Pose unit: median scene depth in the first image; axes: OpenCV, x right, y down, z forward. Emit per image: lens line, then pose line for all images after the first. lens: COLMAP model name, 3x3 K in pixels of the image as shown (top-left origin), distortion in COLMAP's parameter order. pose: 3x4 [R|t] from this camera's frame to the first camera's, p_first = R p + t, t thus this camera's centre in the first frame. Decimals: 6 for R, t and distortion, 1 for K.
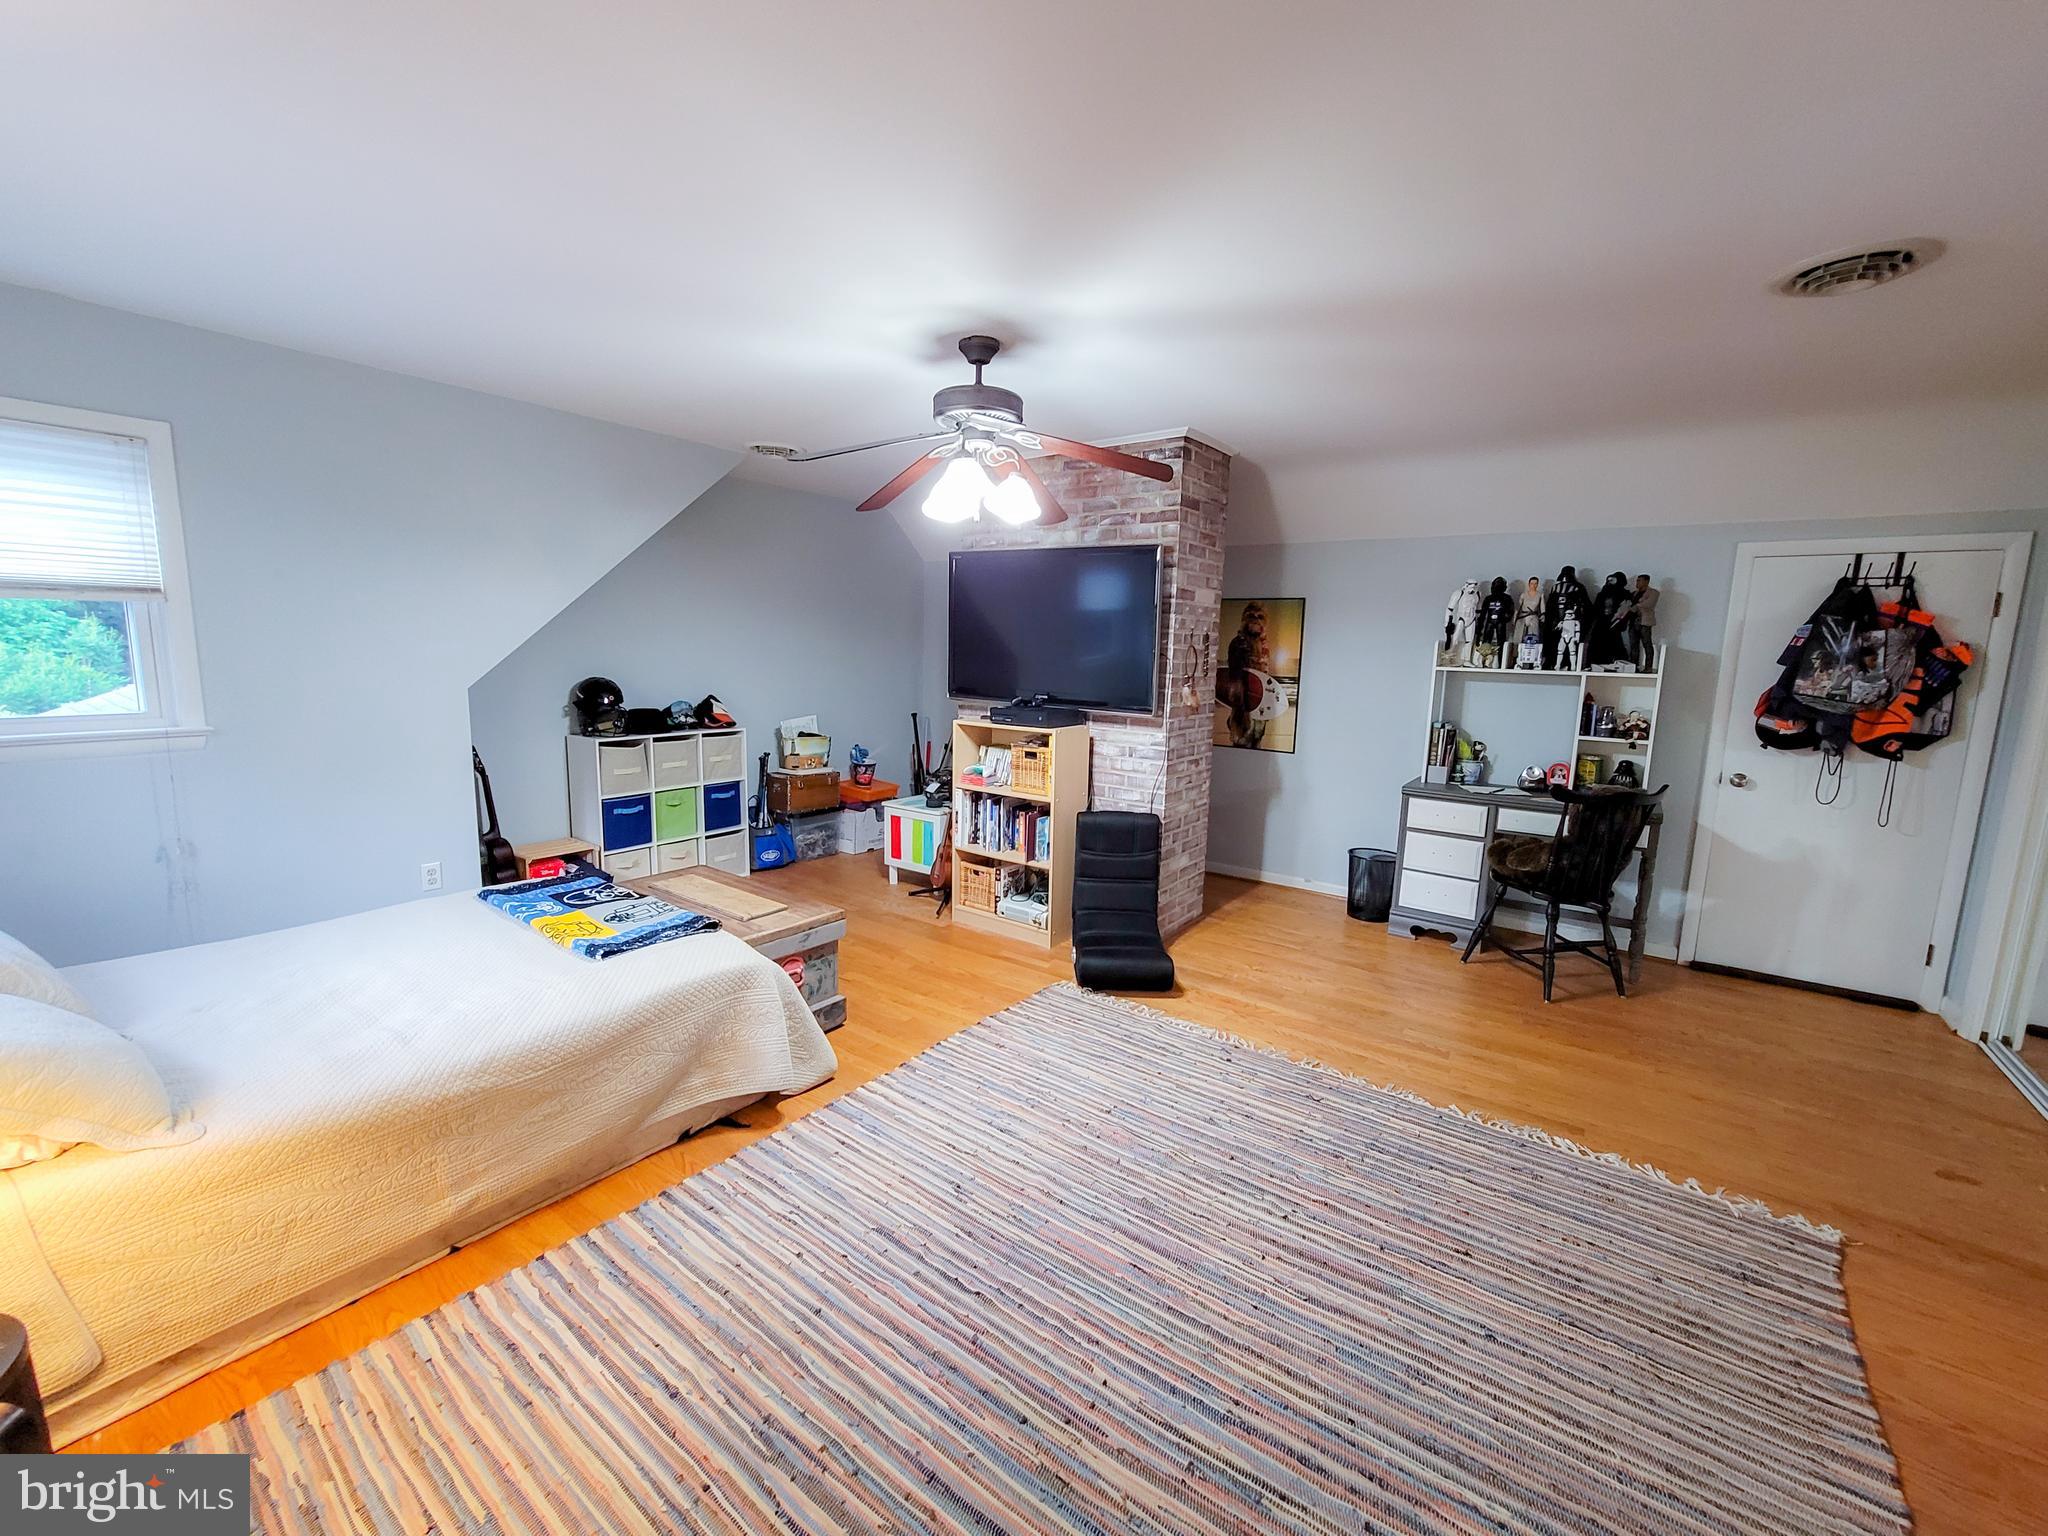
lens RADIAL K [[840.5, 0, 1027.6], [0, 840.5, 766.2], [0, 0, 1]] dist [-0.003358, 0.000625]
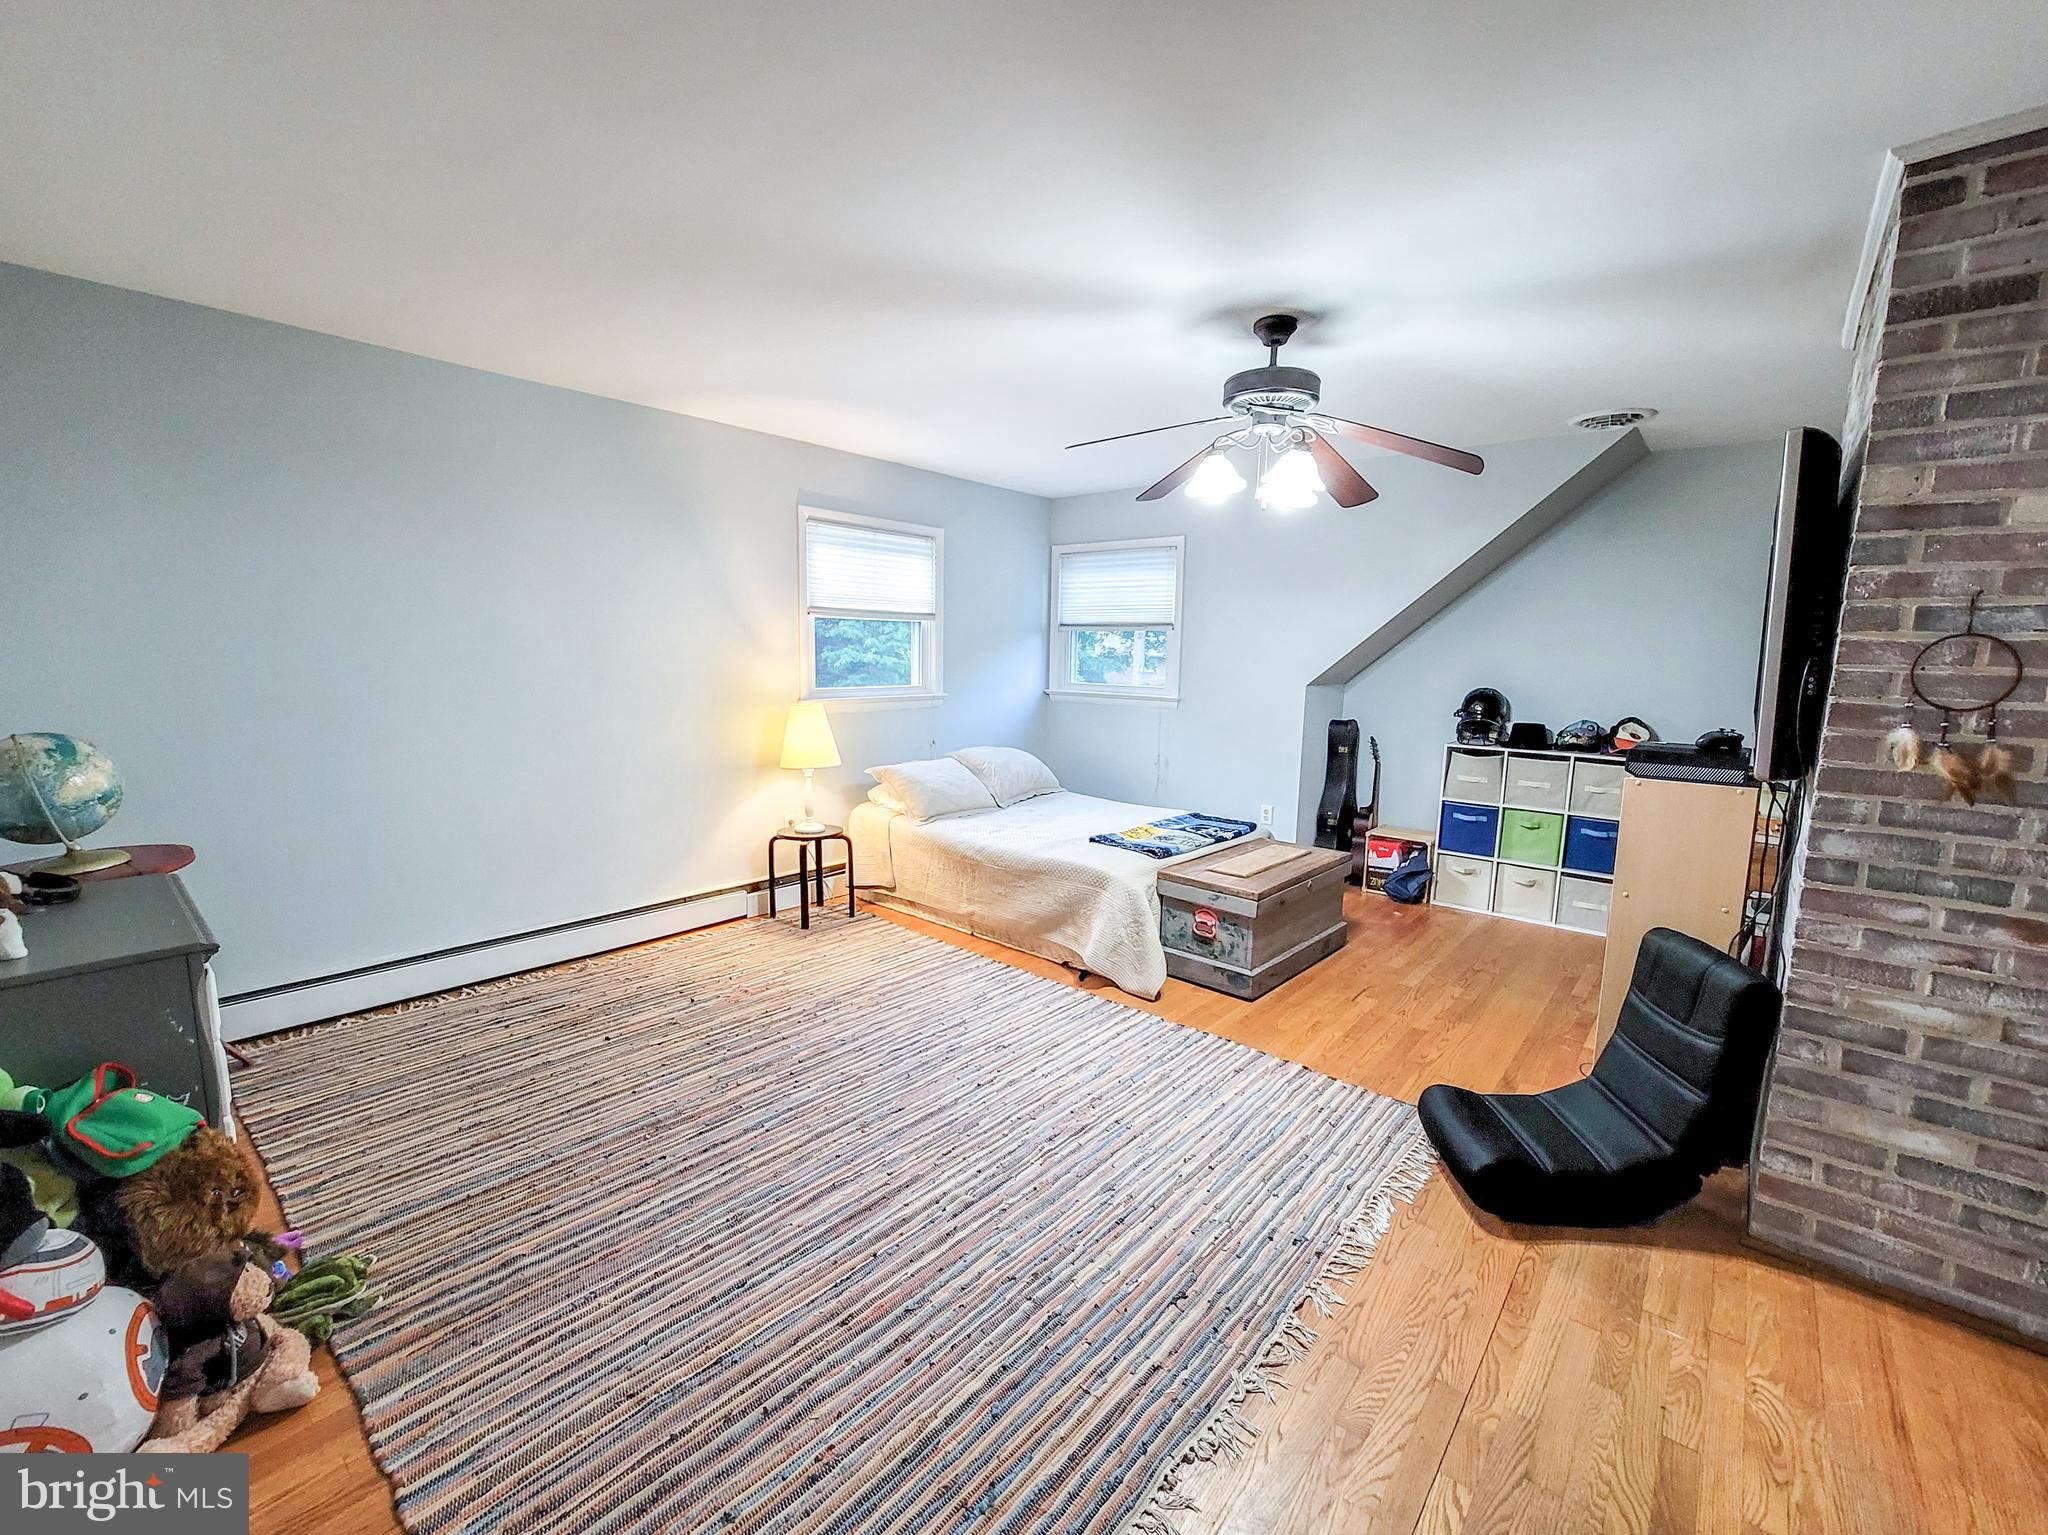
lens RADIAL K [[862.3, 0, 1024.0], [0, 862.3, 767.5], [0, 0, 1]] dist [-0.002548, -0.000243]
pose [[-0.086563, 0.112104, -0.989919, 0.881933], [-0.162065, 0.978828, 0.125020, -0.074000], [0.982976, 0.171254, -0.066562, 0.767967]]
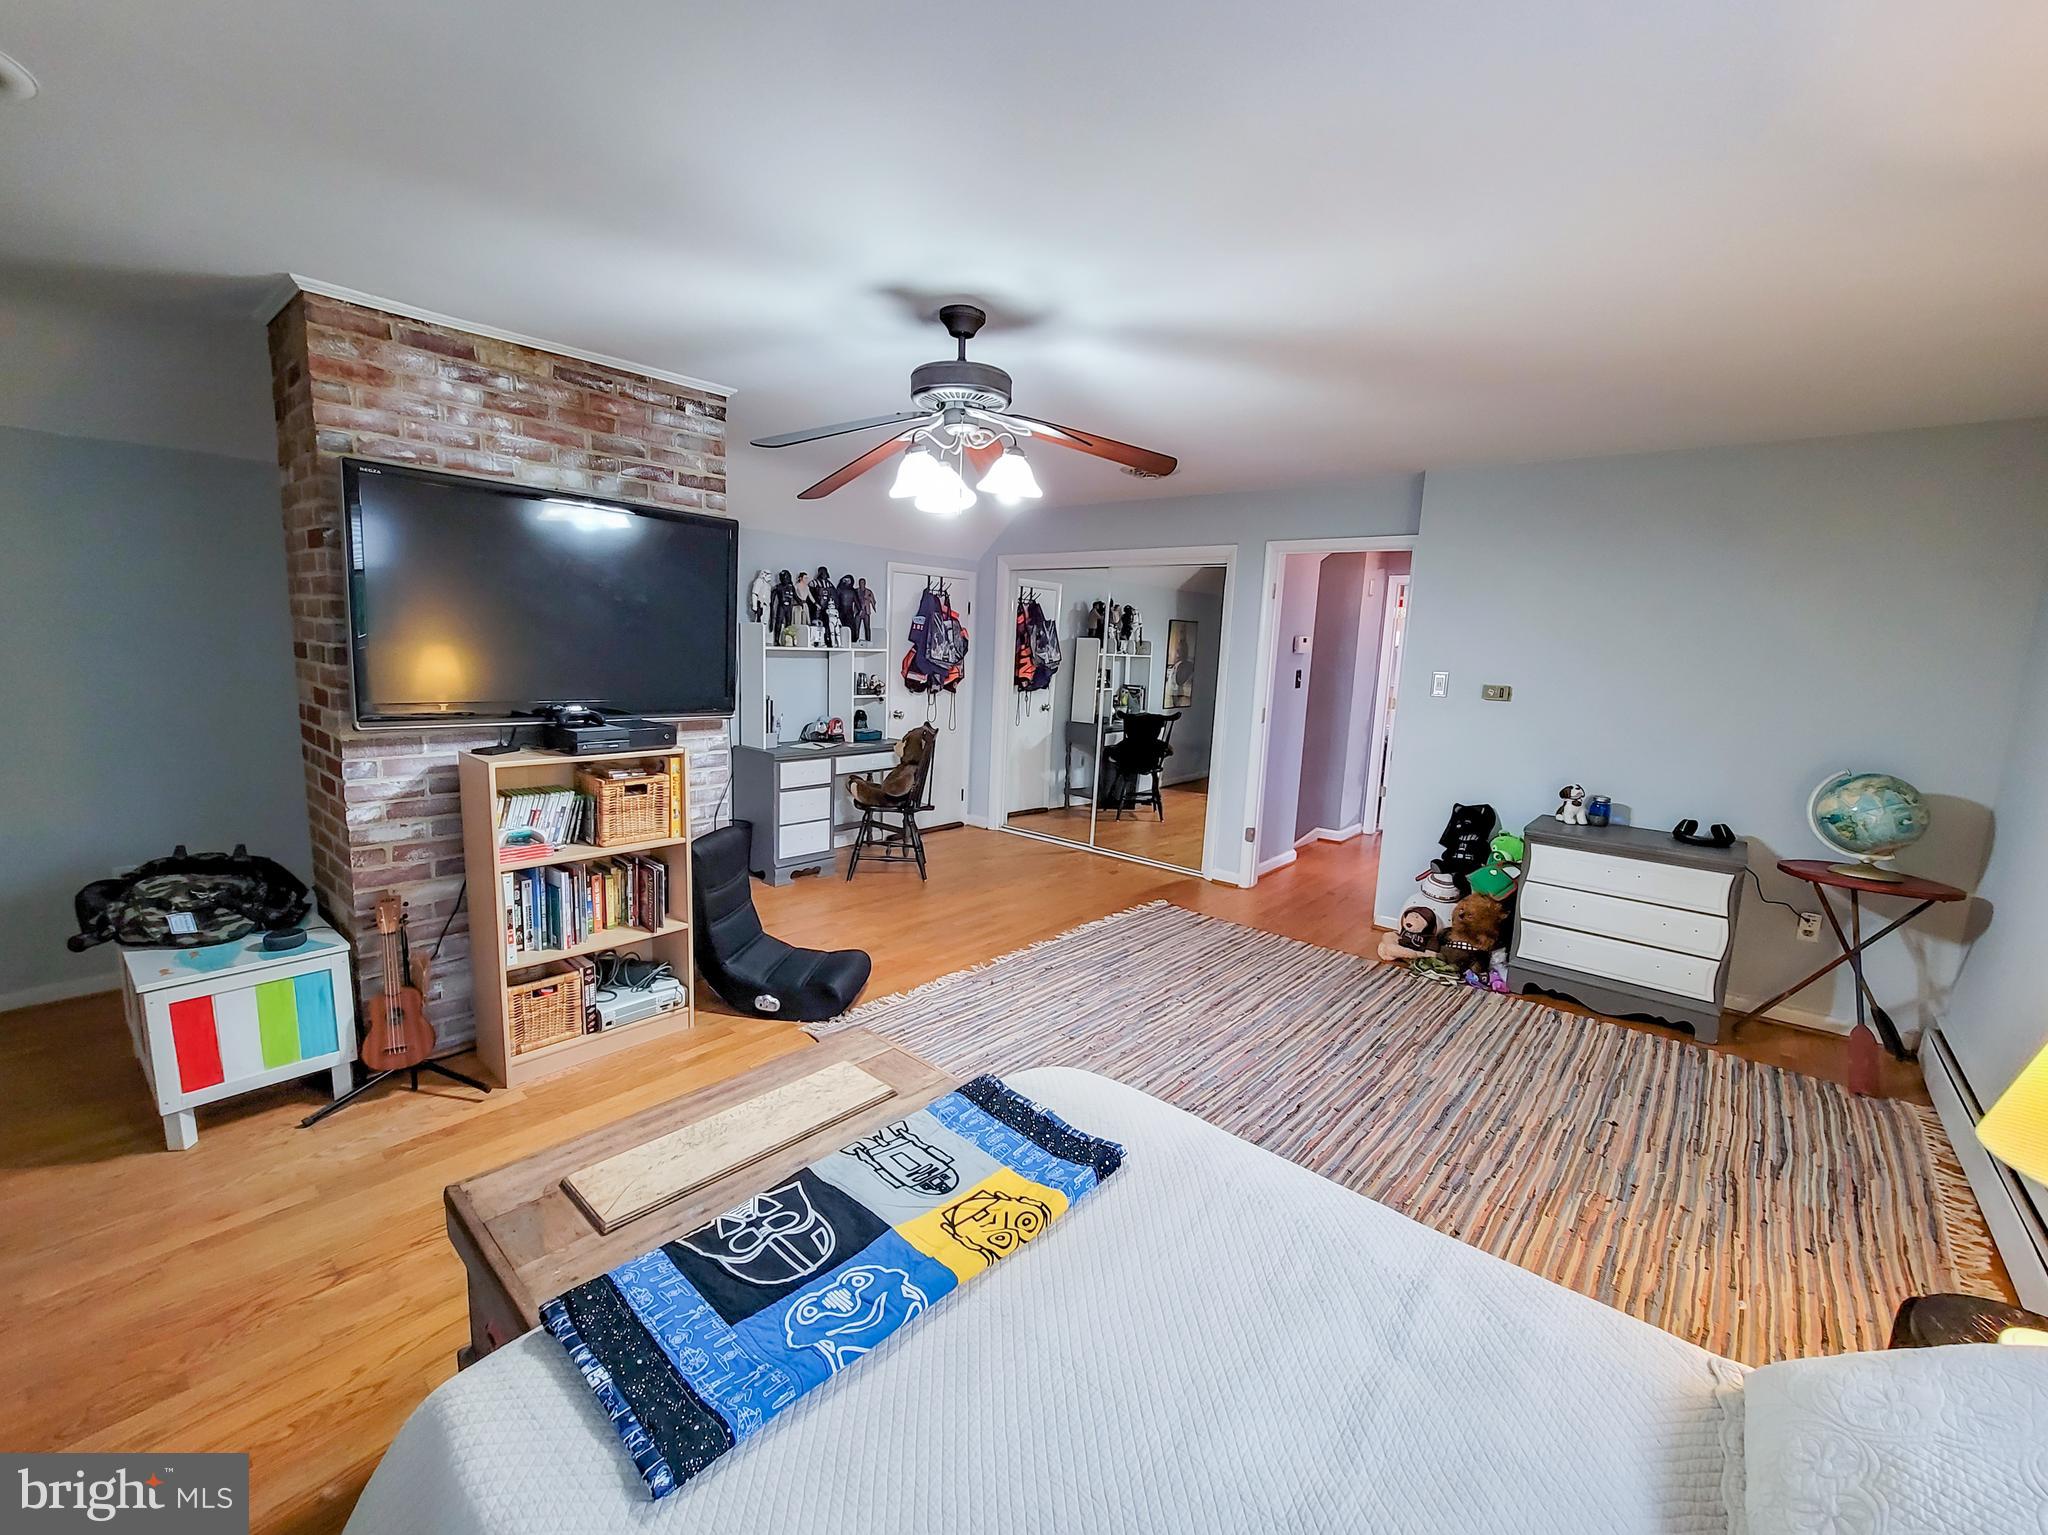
lens RADIAL K [[840.5, 0, 1027.6], [0, 840.5, 765.7], [0, 0, 1]] dist [-0.003358, 0.000625]
pose [[0.080061, -0.170743, 0.982058, -0.887849], [0.103300, 0.981336, 0.162197, -0.152530], [-0.991423, 0.088461, 0.096204, 0.785148]]
